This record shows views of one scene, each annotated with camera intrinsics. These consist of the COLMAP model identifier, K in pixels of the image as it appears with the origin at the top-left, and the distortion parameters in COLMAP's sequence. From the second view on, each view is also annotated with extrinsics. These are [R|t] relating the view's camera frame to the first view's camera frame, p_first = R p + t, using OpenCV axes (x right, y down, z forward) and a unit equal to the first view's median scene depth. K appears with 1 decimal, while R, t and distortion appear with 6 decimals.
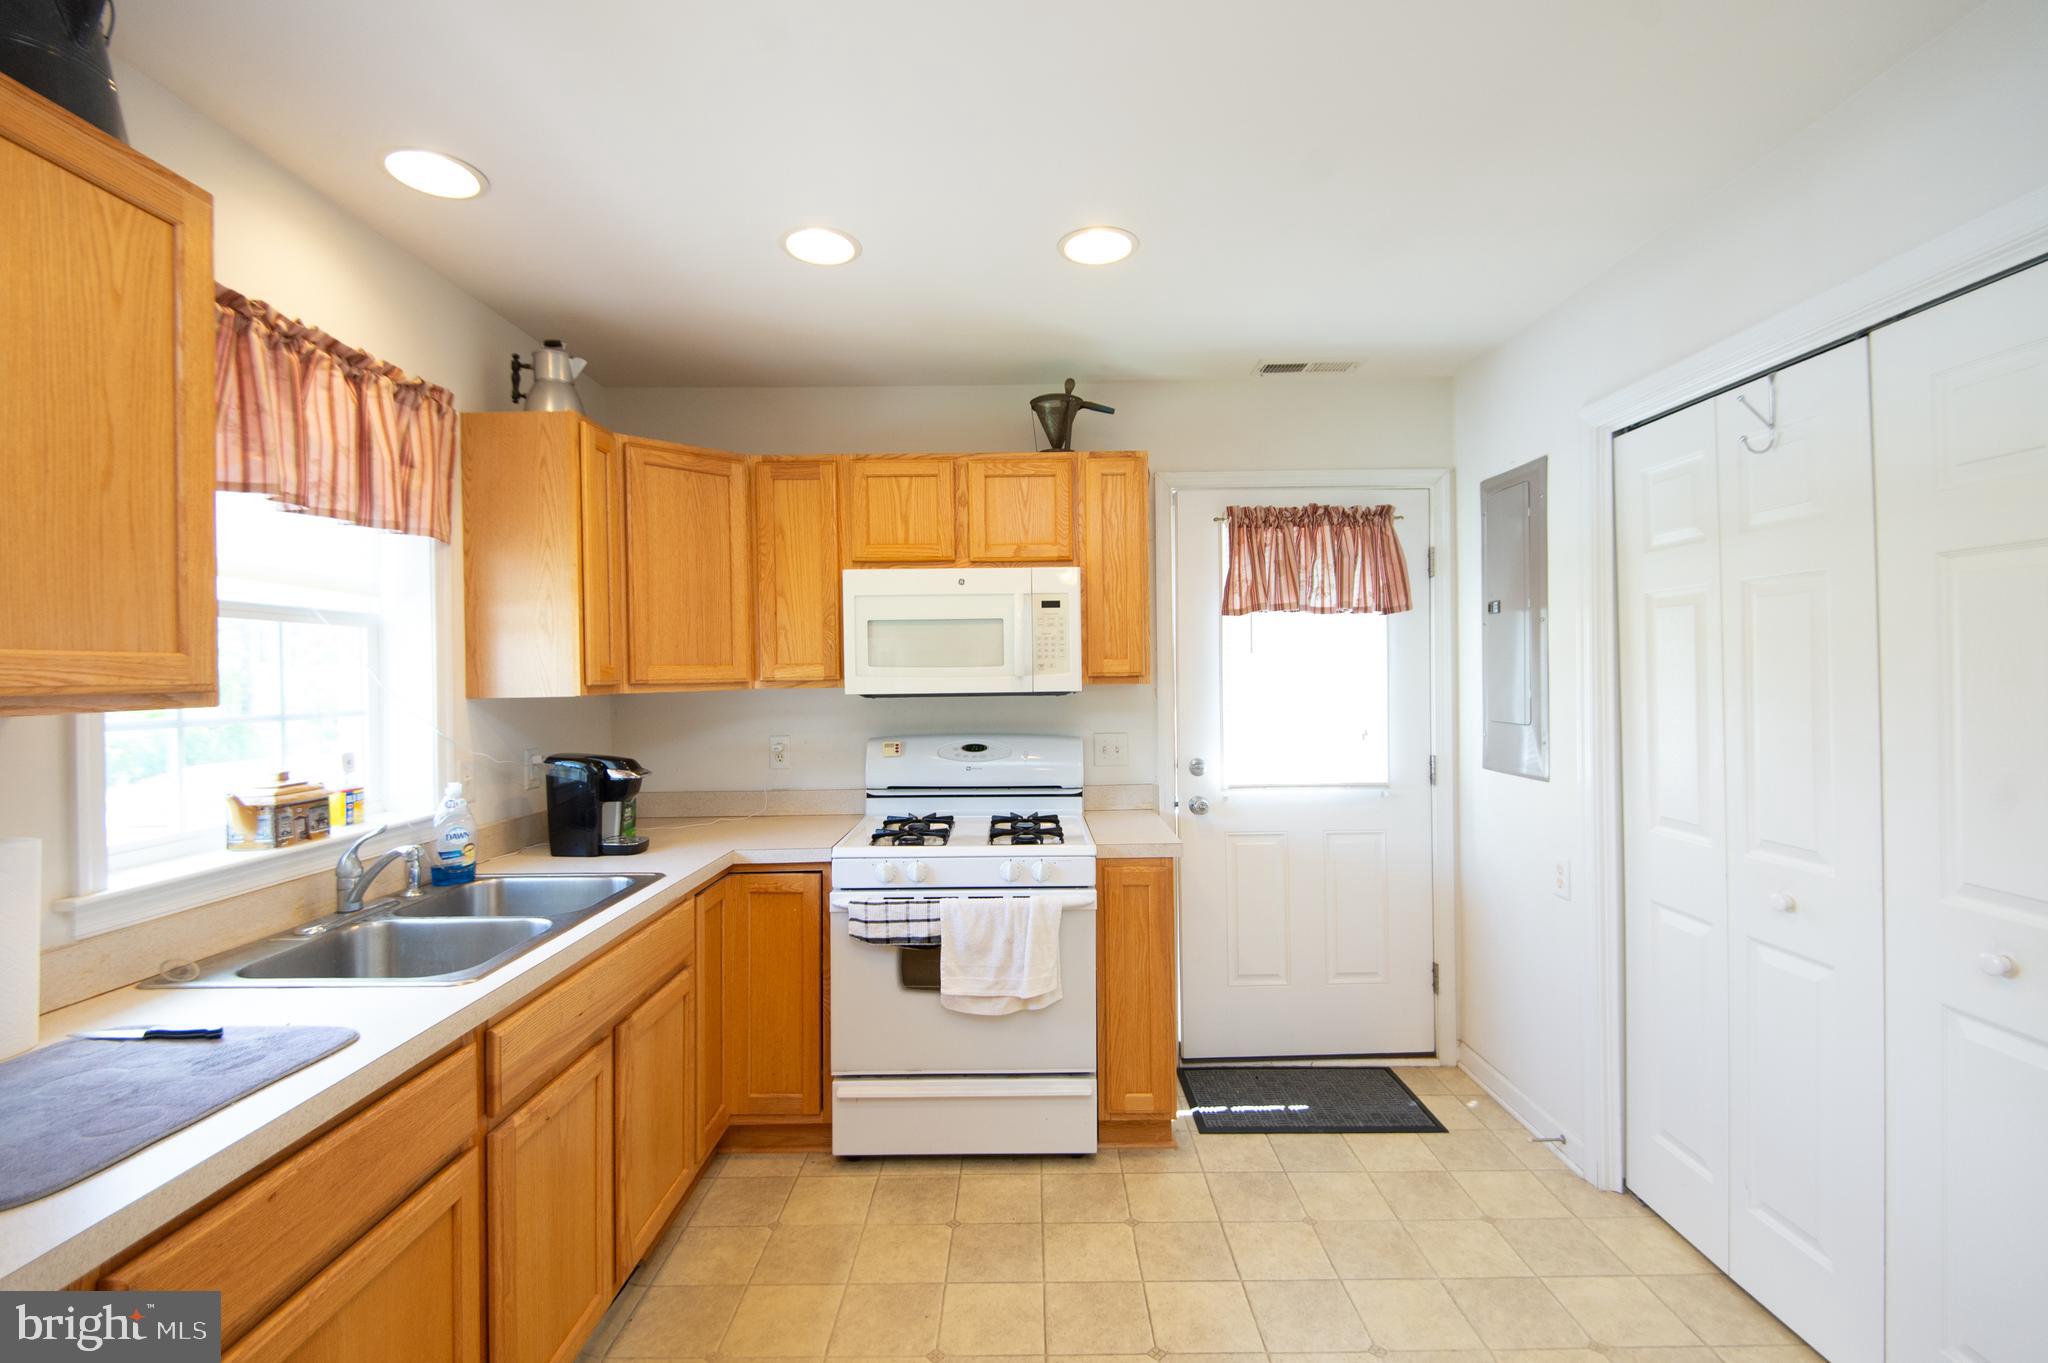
lens RADIAL K [[913.5, 0, 1036.6], [0, 913.5, 675.1], [0, 0, 1]] dist [0.023005, -0.014825]
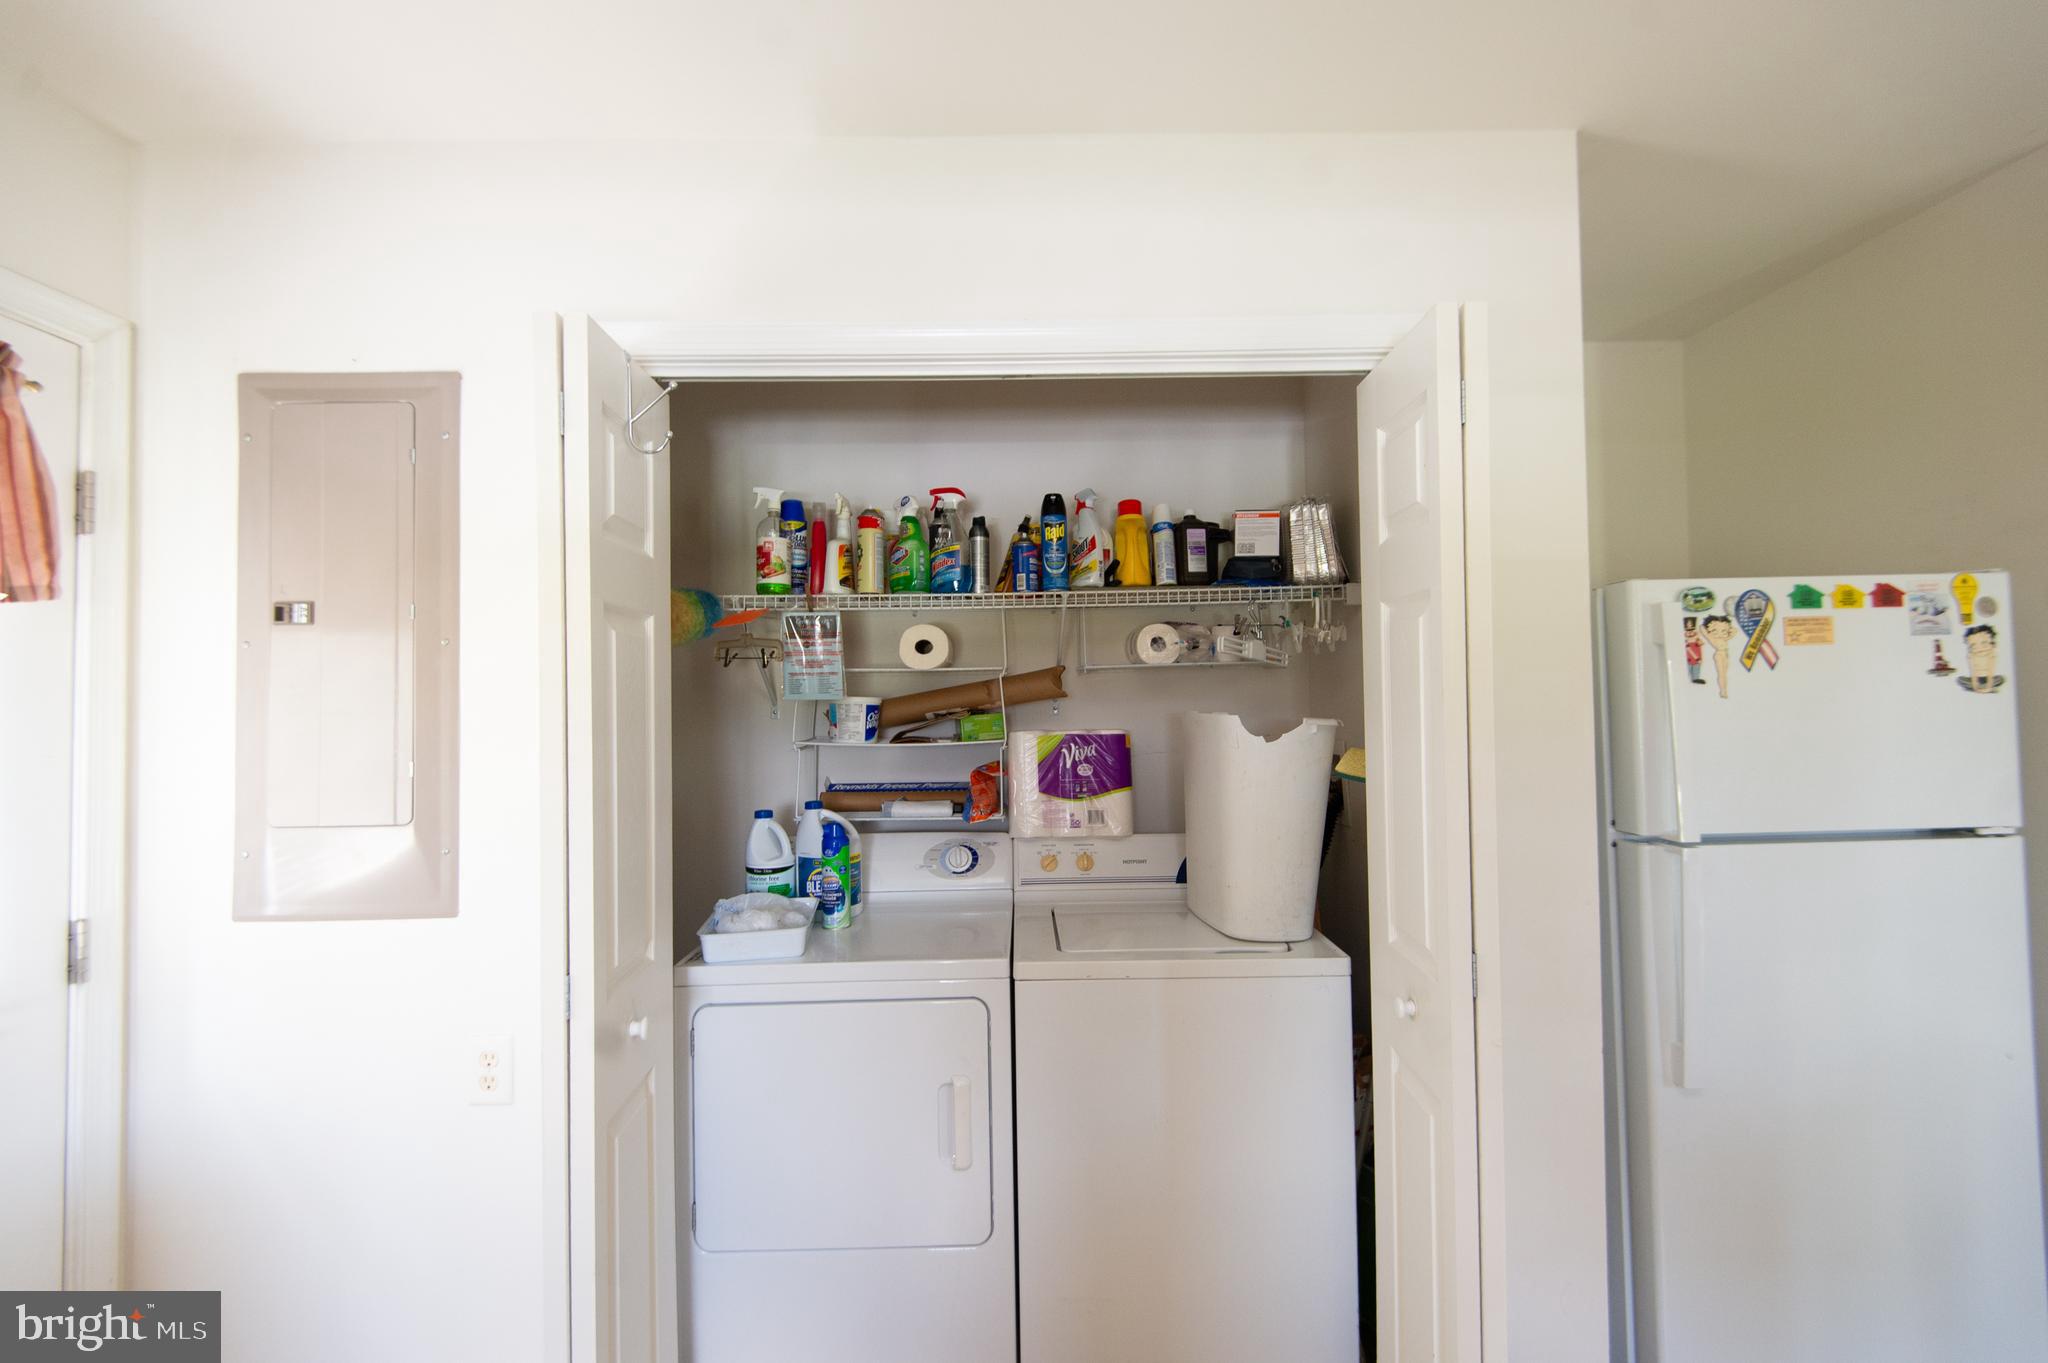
lens RADIAL K [[913.5, 0, 1033.1], [0, 913.5, 667.1], [0, 0, 1]] dist [0.023005, -0.014825]
pose [[-0.010207, 0.040780, 0.999116, -0.047388], [0.016576, 0.999038, -0.040607, -0.014791], [-0.999811, 0.016146, -0.010873, 0.646512]]
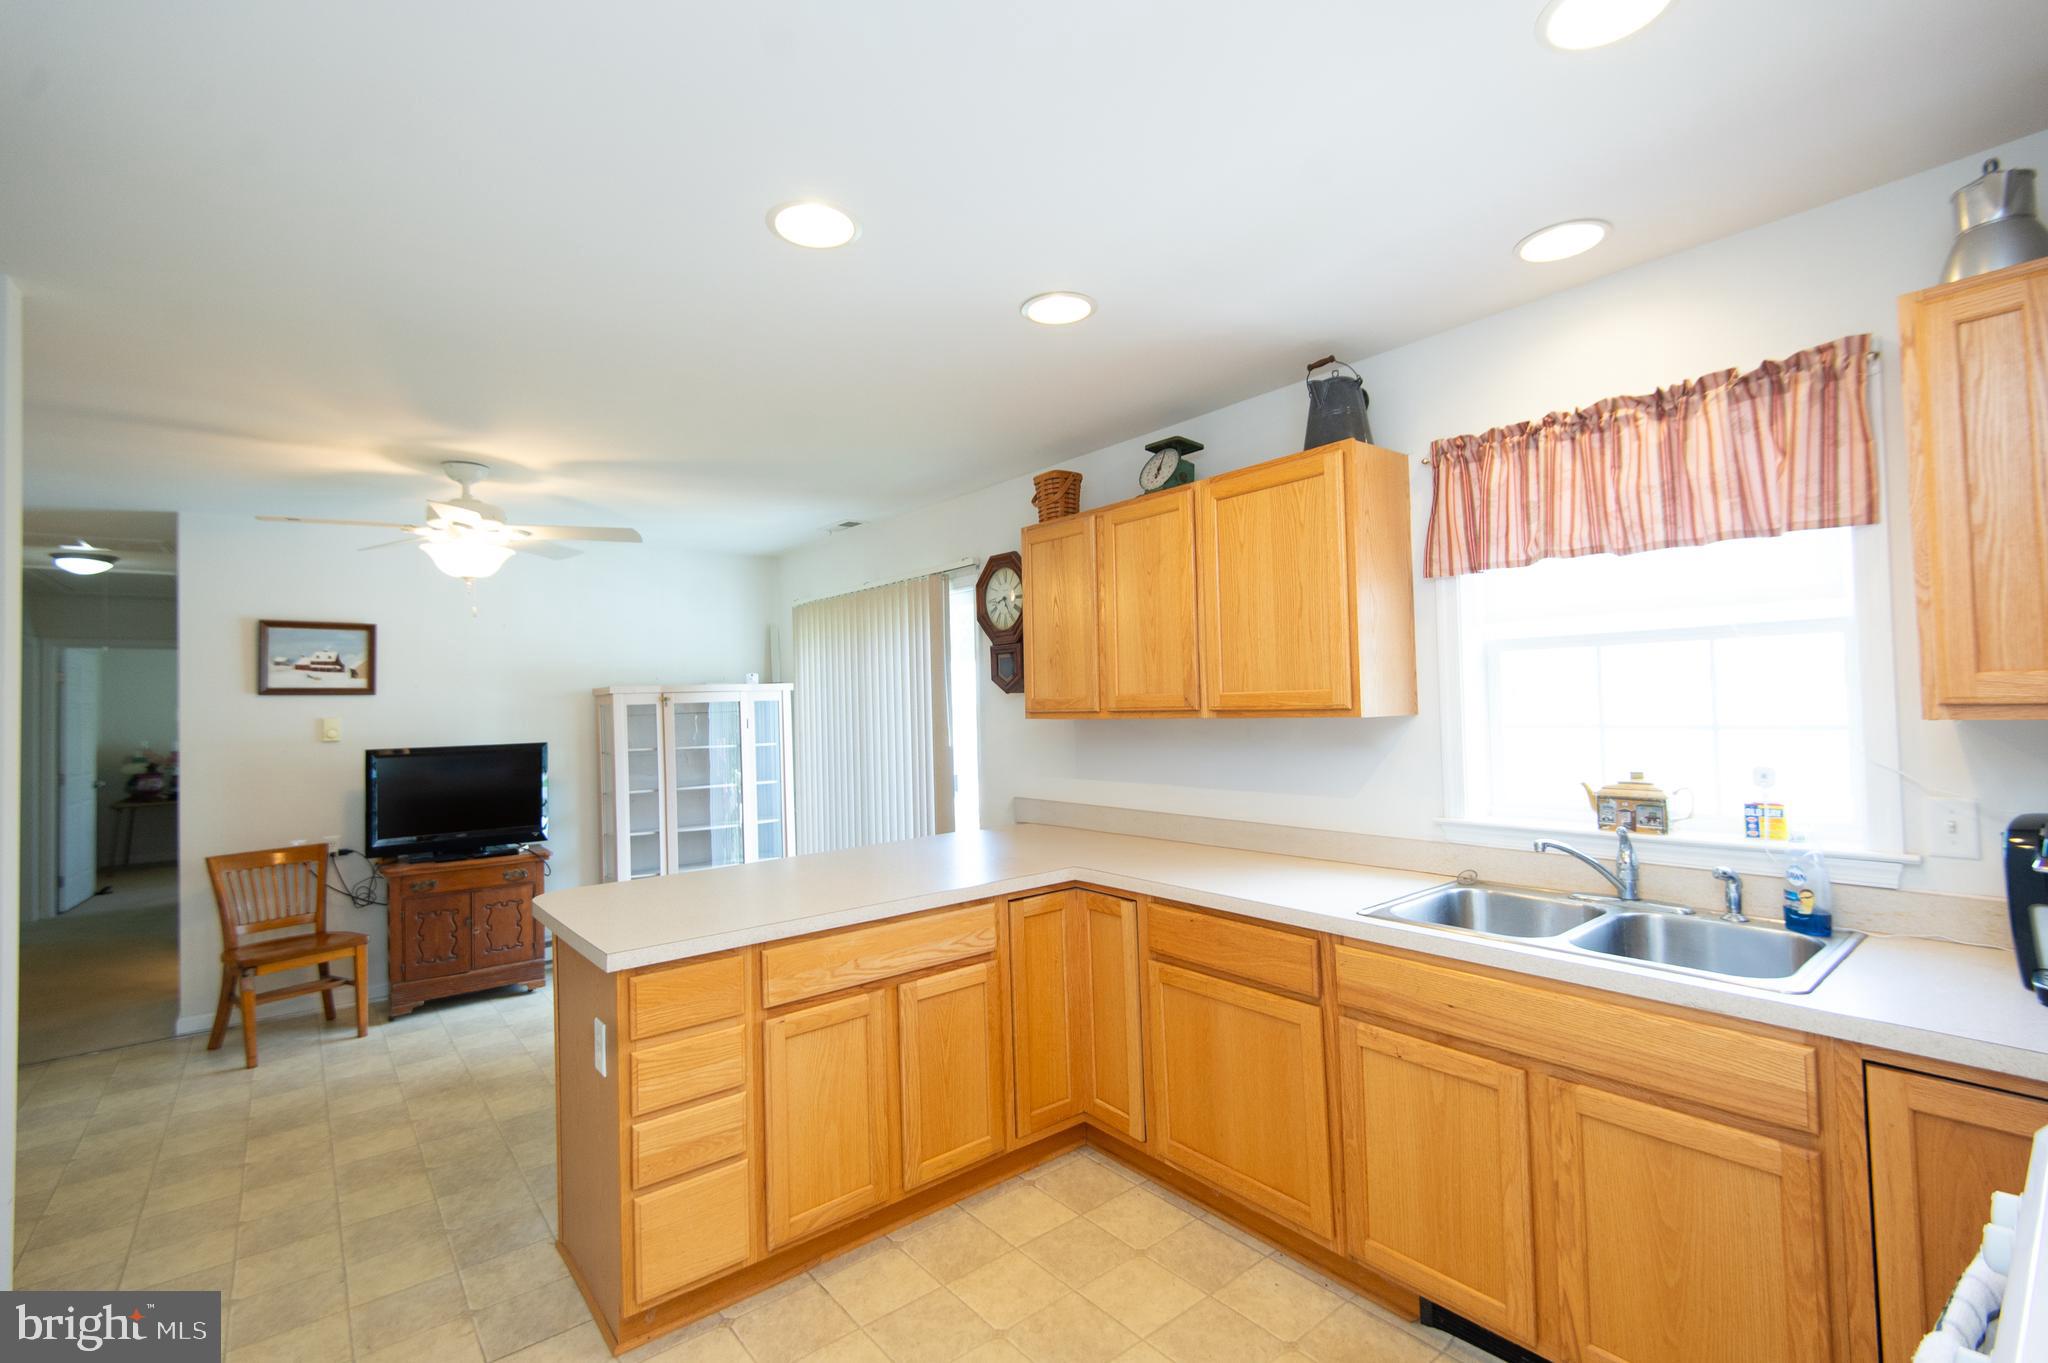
lens RADIAL K [[913.5, 0, 1023.3], [0, 913.5, 676.5], [0, 0, 1]] dist [0.023005, -0.014825]
pose [[-0.784555, 0.019358, -0.619757, 0.386241], [0.038795, 0.999087, -0.017903, -0.019895], [0.618845, -0.038089, -0.784589, 1.020053]]
